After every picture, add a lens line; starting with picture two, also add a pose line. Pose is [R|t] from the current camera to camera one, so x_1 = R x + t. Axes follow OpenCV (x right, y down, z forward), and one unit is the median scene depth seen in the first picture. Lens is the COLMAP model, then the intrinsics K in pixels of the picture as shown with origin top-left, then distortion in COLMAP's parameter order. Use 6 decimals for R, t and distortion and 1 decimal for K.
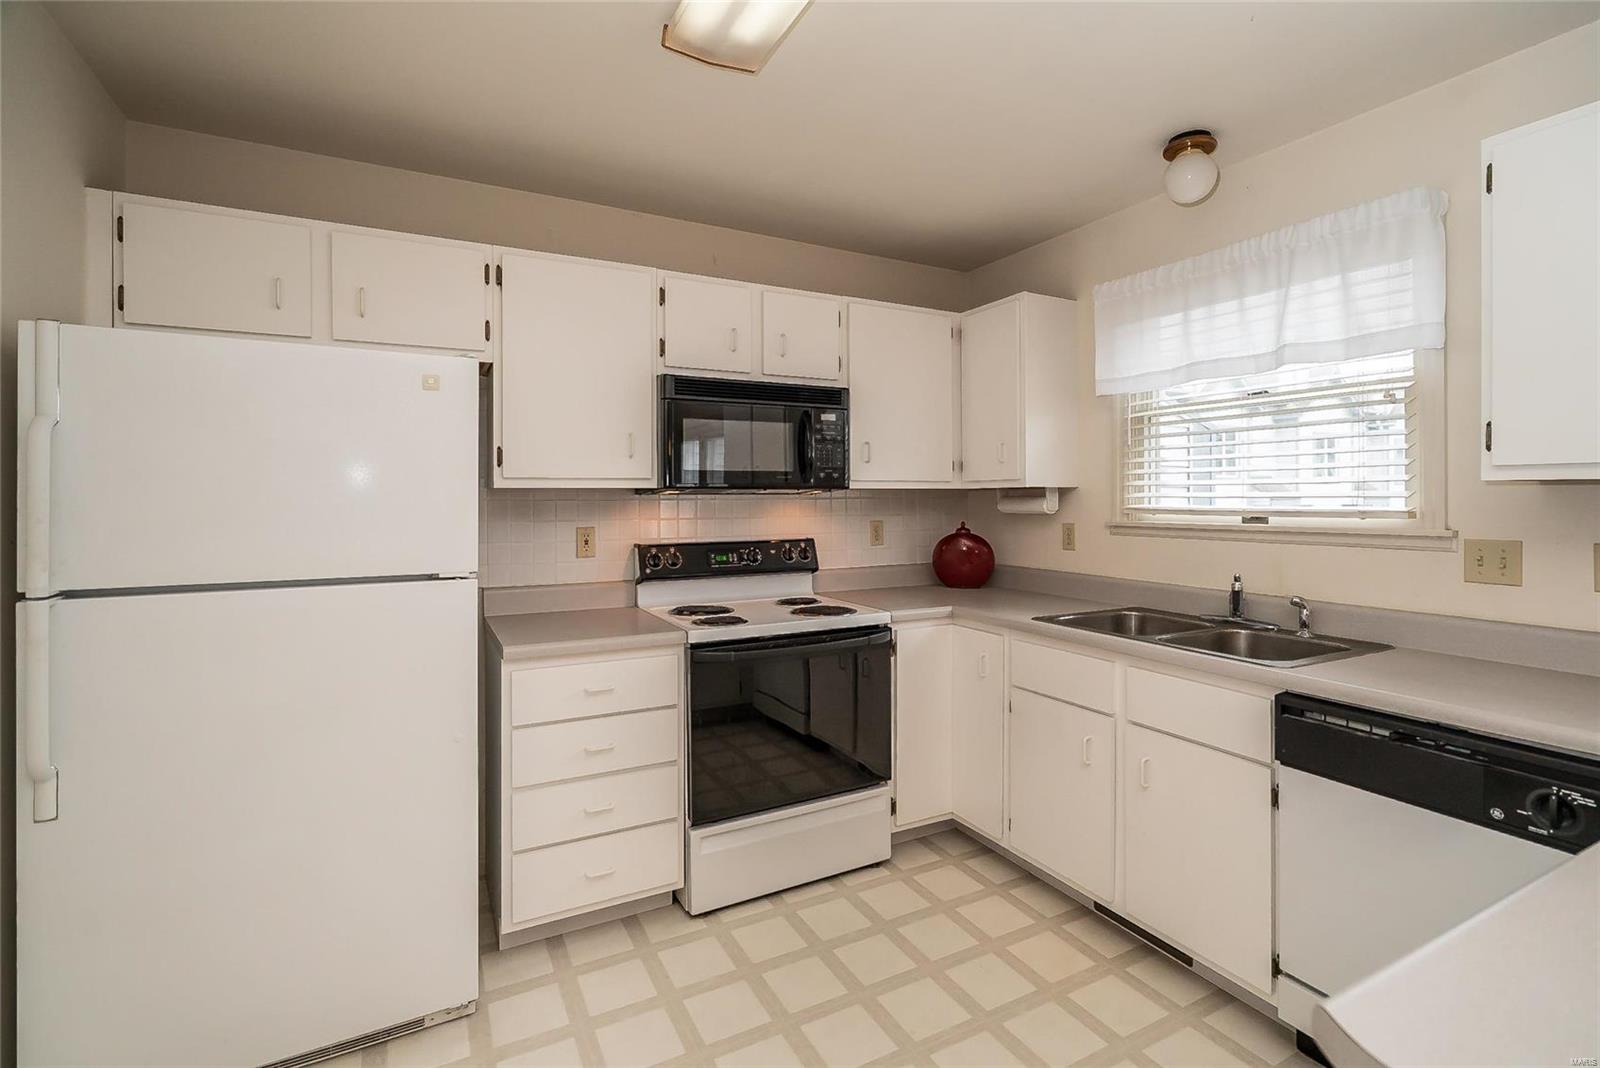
lens RADIAL K [[750.1, 0, 807.8], [0, 750.1, 501.3], [0, 0, 1]] dist [-0.001779, -0.000422]
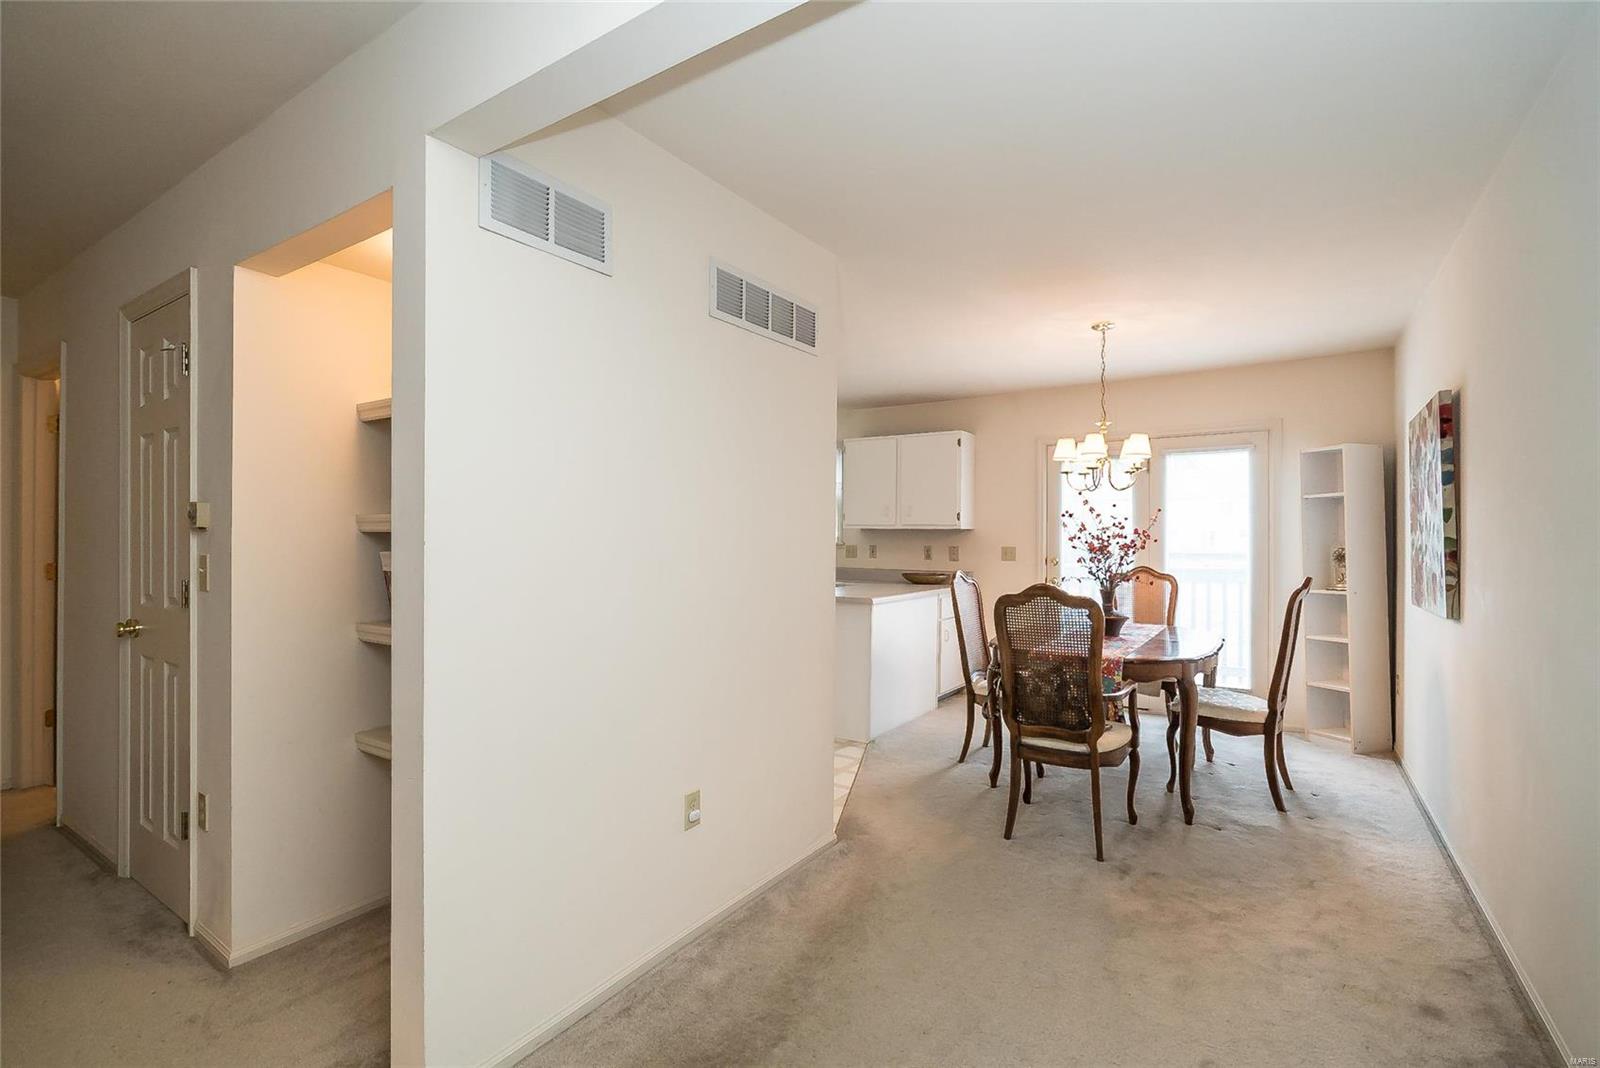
lens RADIAL K [[743.9, 0, 807.2], [0, 743.9, 544.0], [0, 0, 1]] dist [-0.000971, -0.000041]
pose [[0.872161, 0.004323, 0.489200, -0.708914], [-0.008540, 0.999943, 0.006389, 0.018509], [-0.489145, -0.009750, 0.872148, -1.403651]]
